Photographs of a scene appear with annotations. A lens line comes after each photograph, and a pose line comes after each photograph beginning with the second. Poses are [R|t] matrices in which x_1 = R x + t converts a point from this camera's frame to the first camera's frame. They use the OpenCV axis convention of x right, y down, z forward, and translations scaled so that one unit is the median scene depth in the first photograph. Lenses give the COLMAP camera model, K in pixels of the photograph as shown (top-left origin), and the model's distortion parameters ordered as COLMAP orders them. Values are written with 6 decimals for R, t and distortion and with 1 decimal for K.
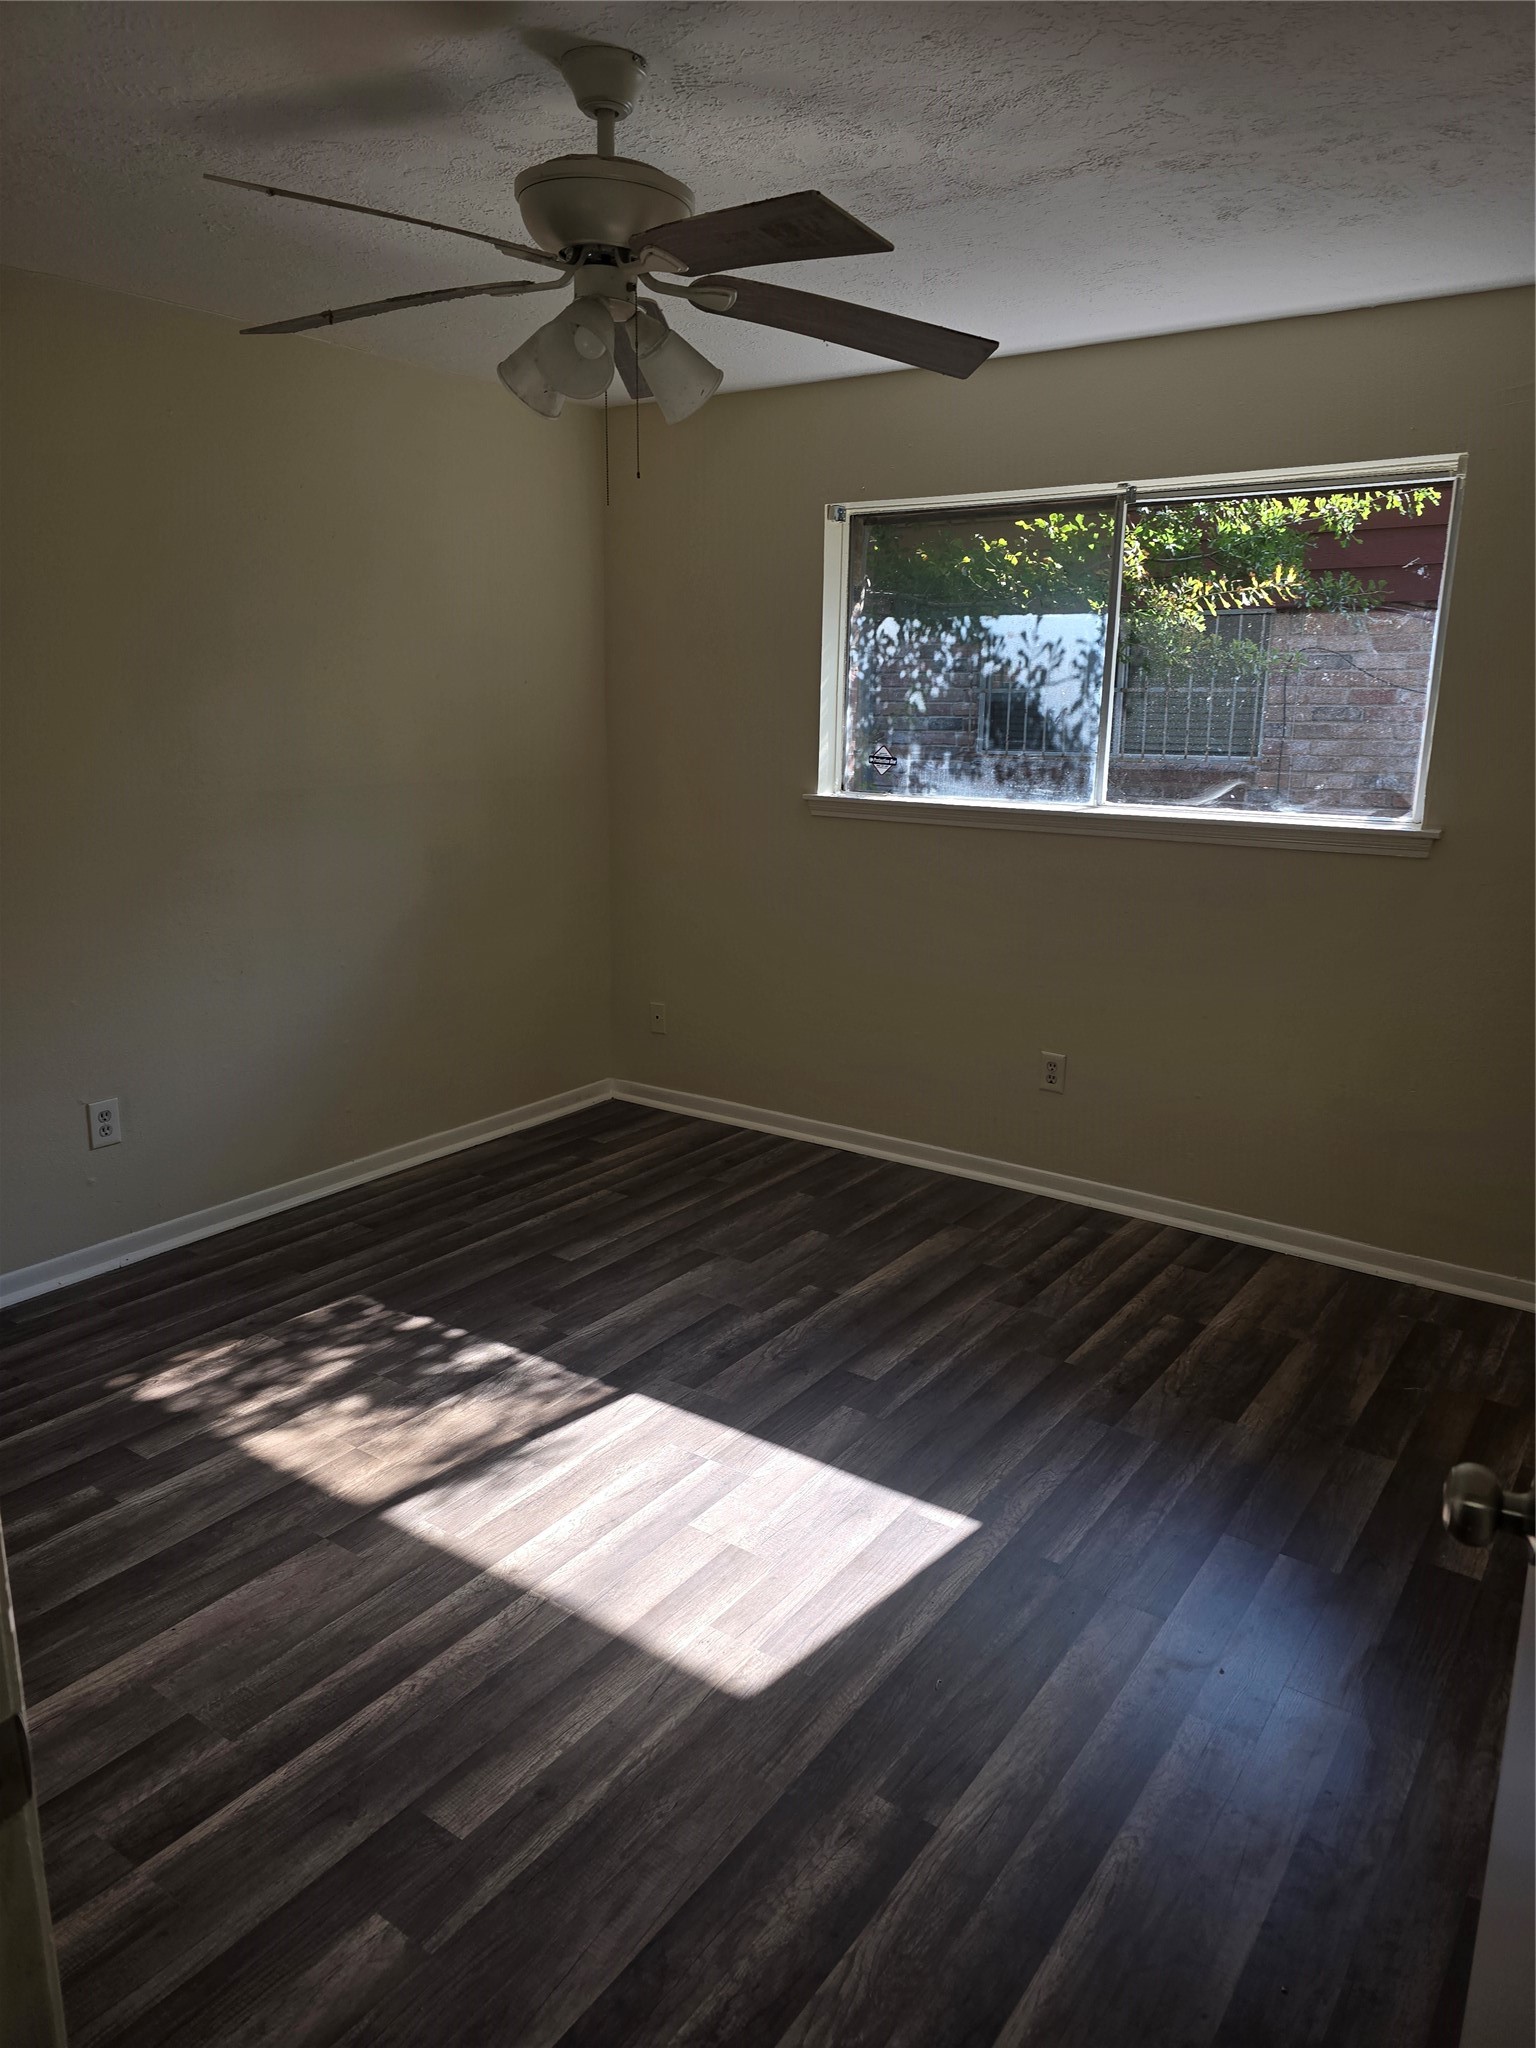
lens RADIAL K [[1373.1, 0, 755.2], [0, 1373.1, 1038.9], [0, 0, 1]] dist [0.061839, -0.050778]
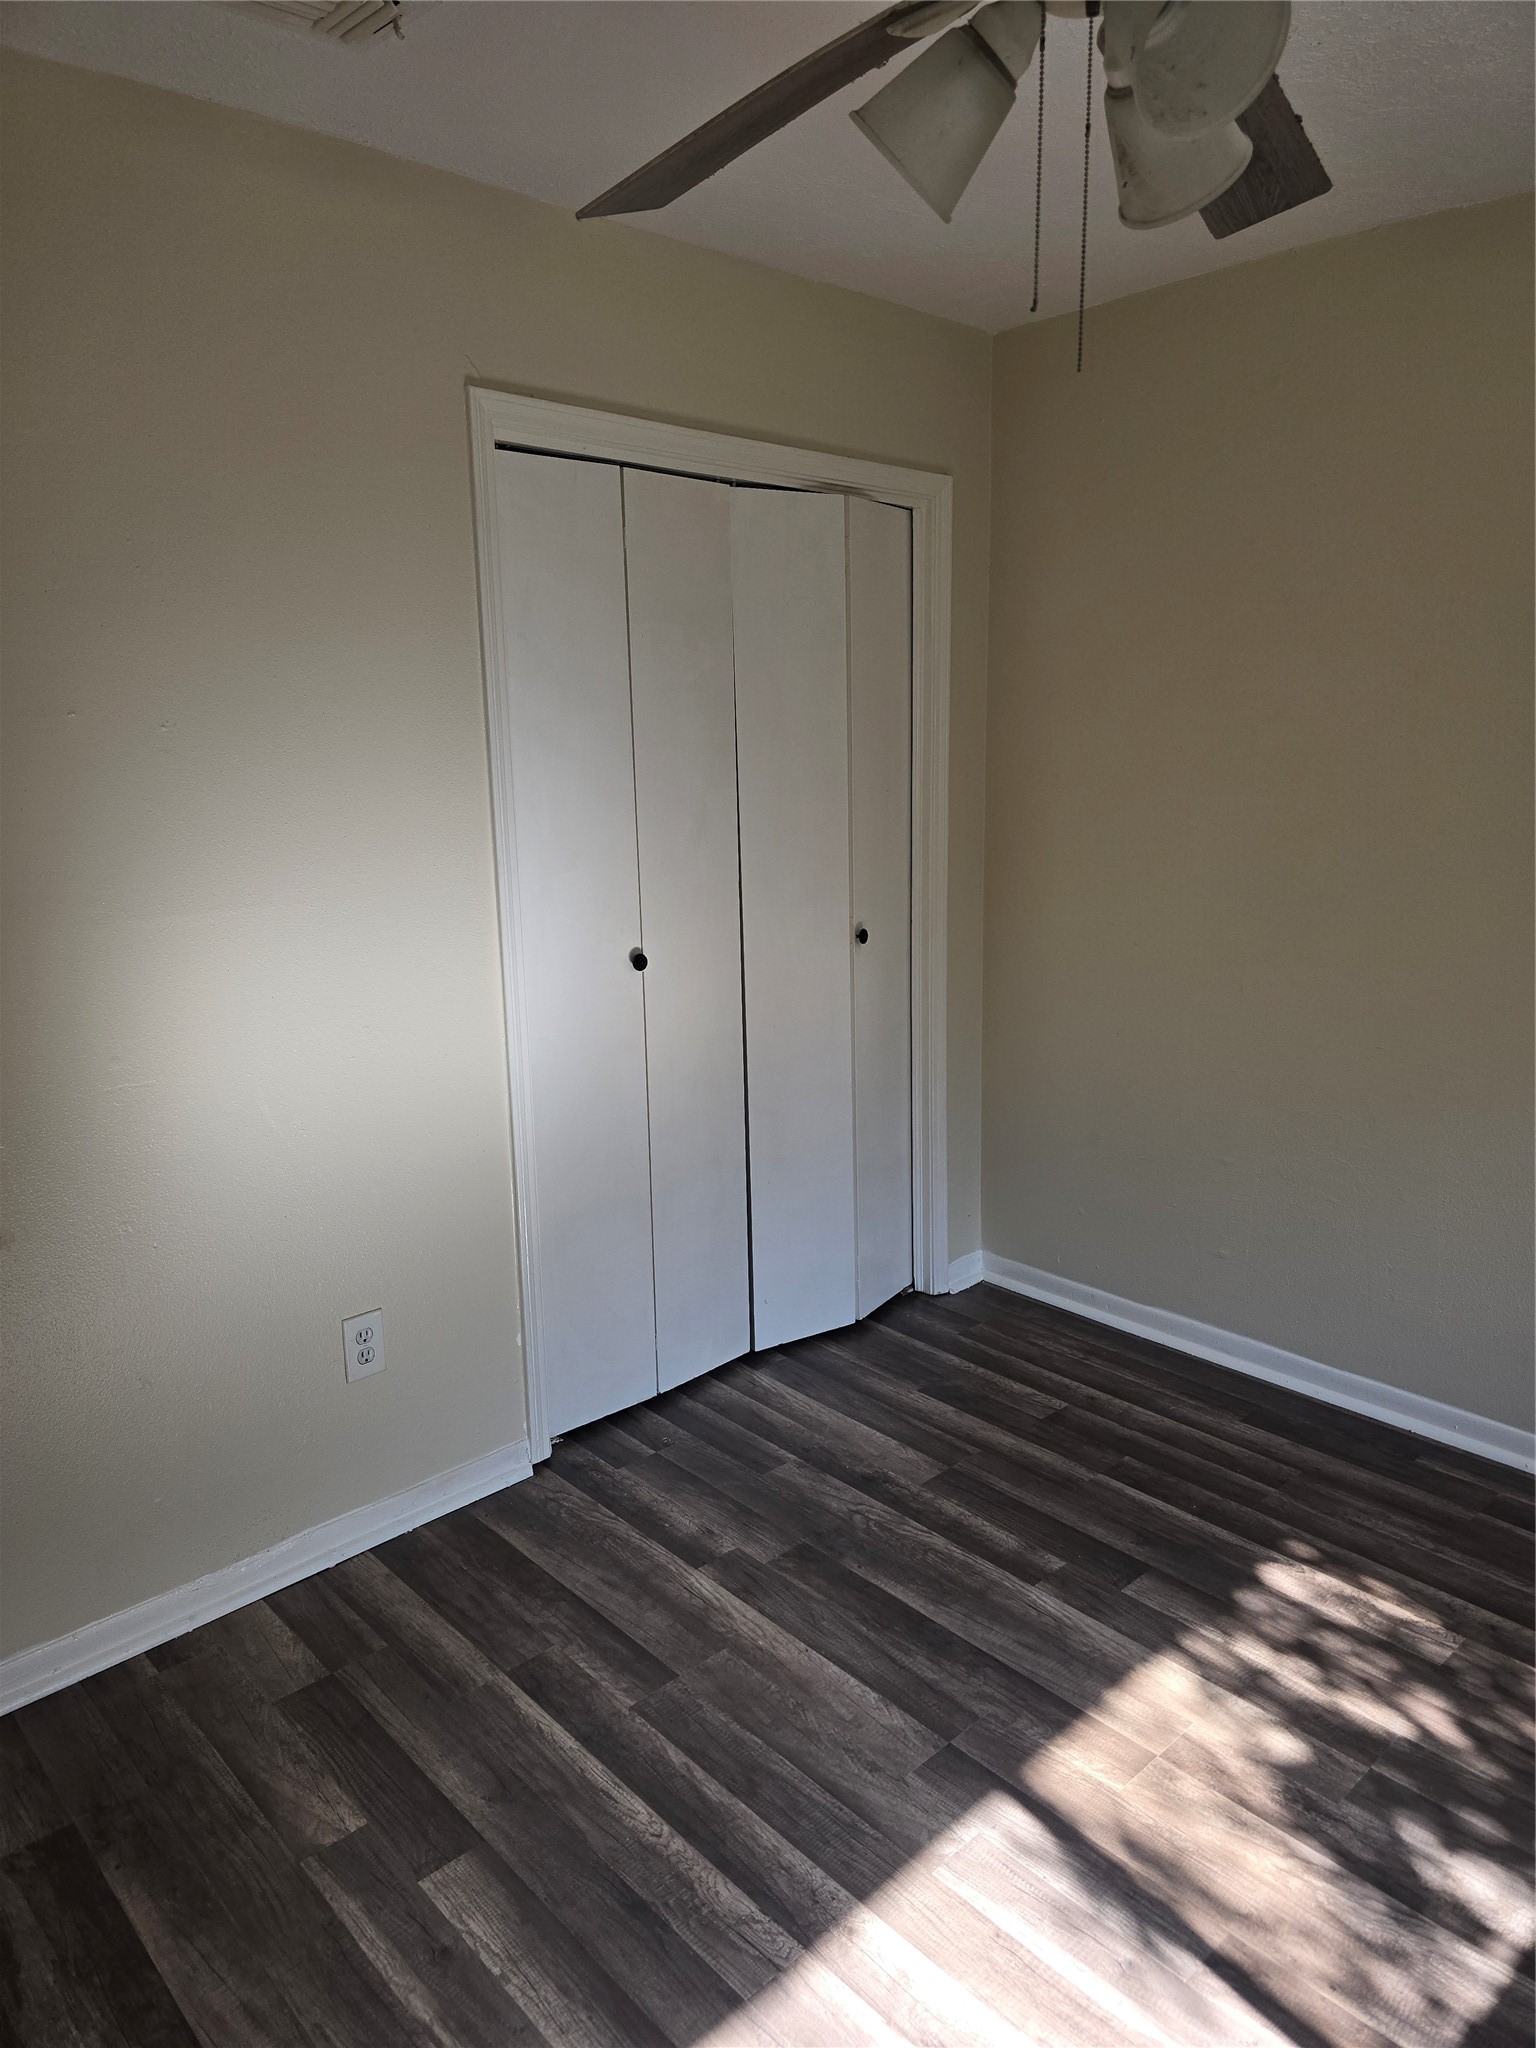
lens RADIAL K [[1373.1, 0, 769.2], [0, 1373.1, 1018.6], [0, 0, 1]] dist [0.061839, -0.050778]
pose [[-0.200243, 0.194988, -0.960147, 0.396097], [-0.221873, 0.945511, 0.238288, -0.208917], [0.954293, 0.260746, -0.146069, 0.837019]]
